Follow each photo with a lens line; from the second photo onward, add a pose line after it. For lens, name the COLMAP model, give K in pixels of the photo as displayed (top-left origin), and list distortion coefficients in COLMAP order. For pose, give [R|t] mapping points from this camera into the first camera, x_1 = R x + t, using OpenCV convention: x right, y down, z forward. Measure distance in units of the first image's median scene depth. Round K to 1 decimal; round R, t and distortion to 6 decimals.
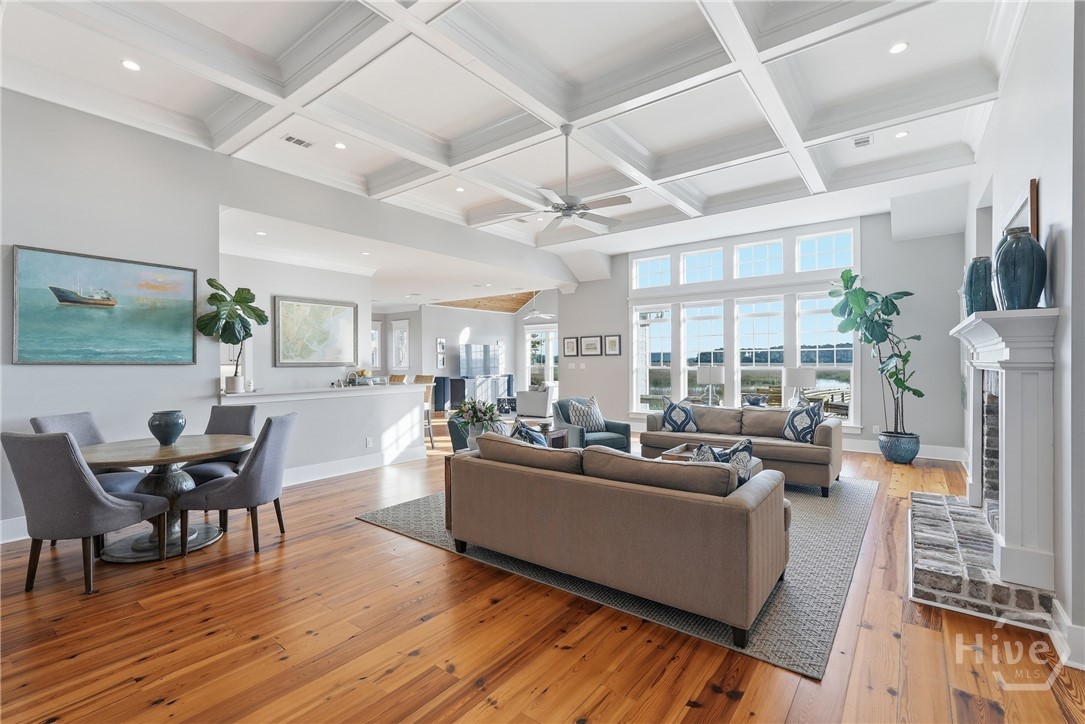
lens RADIAL K [[484.6, 0, 542.5], [0, 484.6, 362.0], [0, 0, 1]] dist [0.000849, -0.000047]
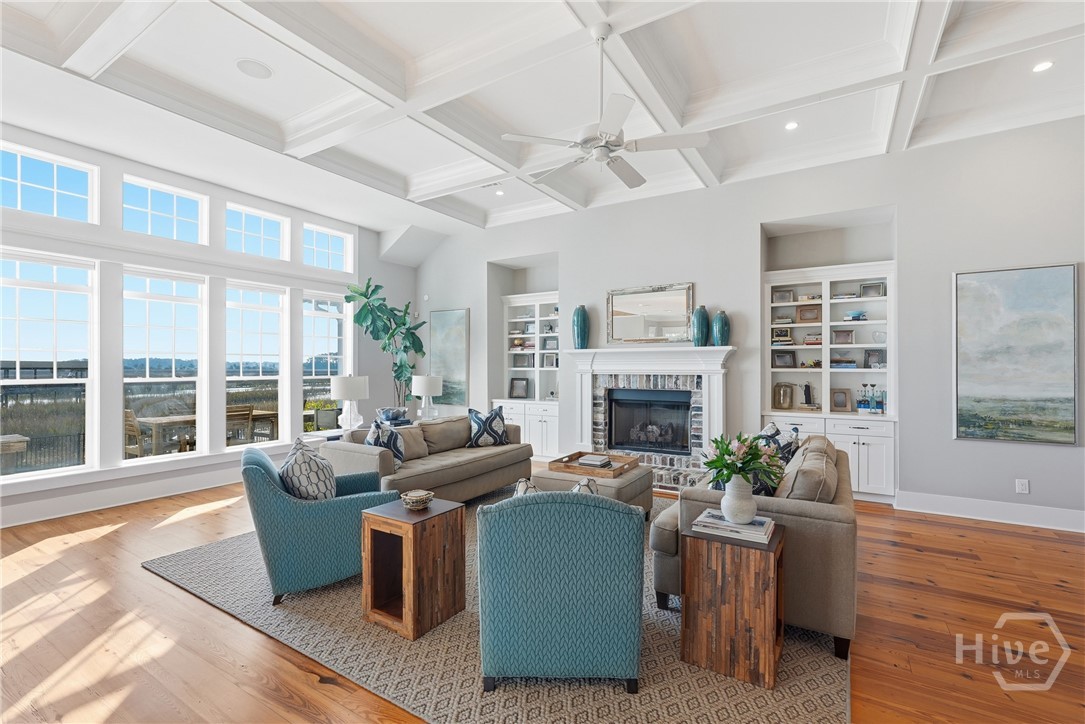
lens RADIAL K [[484.6, 0, 542.5], [0, 484.6, 362.0], [0, 0, 1]] dist [0.000849, -0.000047]
pose [[-0.114624, 0.007128, 0.993383, -0.418986], [0.003134, 0.999972, -0.006814, -0.008132], [-0.993404, 0.002332, -0.114643, 0.795822]]
